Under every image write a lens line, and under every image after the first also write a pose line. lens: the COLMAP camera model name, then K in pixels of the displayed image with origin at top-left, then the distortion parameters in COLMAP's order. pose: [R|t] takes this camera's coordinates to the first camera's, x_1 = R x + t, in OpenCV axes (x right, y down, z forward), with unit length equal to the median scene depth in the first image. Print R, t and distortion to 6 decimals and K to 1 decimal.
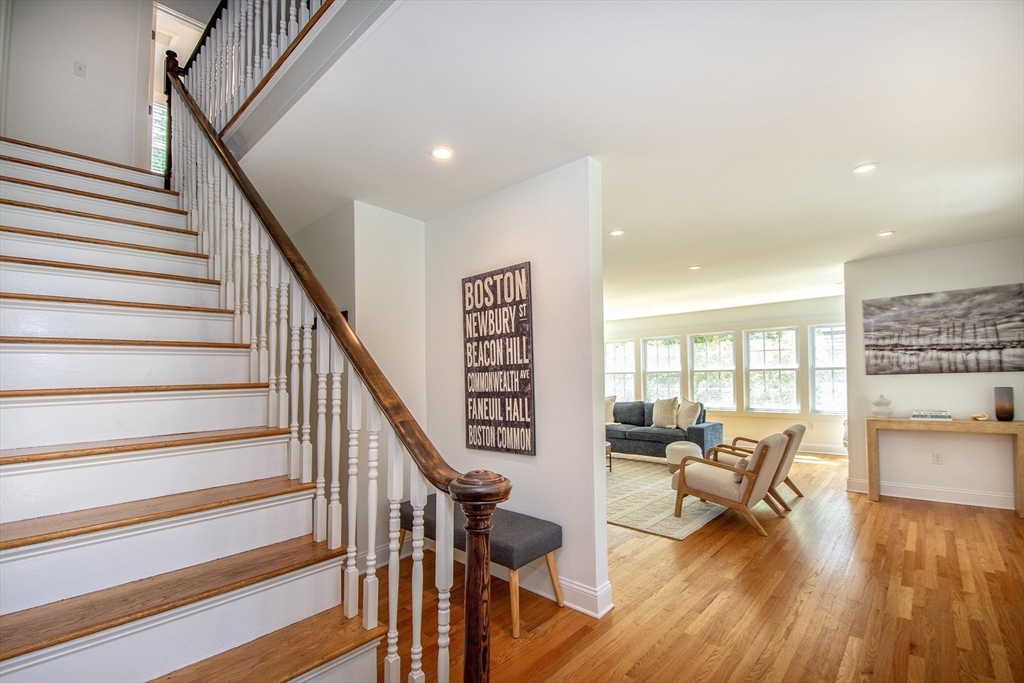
lens RADIAL K [[464.8, 0, 513.1], [0, 464.8, 369.0], [0, 0, 1]] dist [-0.004708, -0.001337]
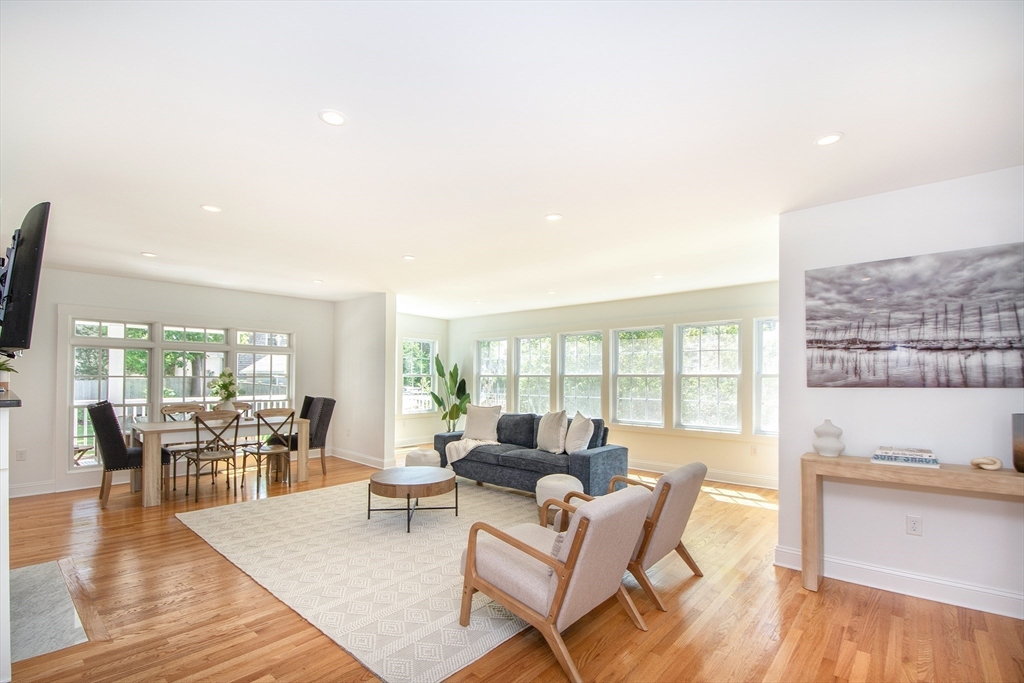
lens RADIAL K [[464.8, 0, 504.8], [0, 464.8, 374.3], [0, 0, 1]] dist [-0.004708, -0.001337]
pose [[0.999782, 0.020278, 0.005048, 0.387885], [-0.020323, 0.999753, 0.008969, -0.002488], [-0.004865, -0.009069, 0.999947, 0.411084]]
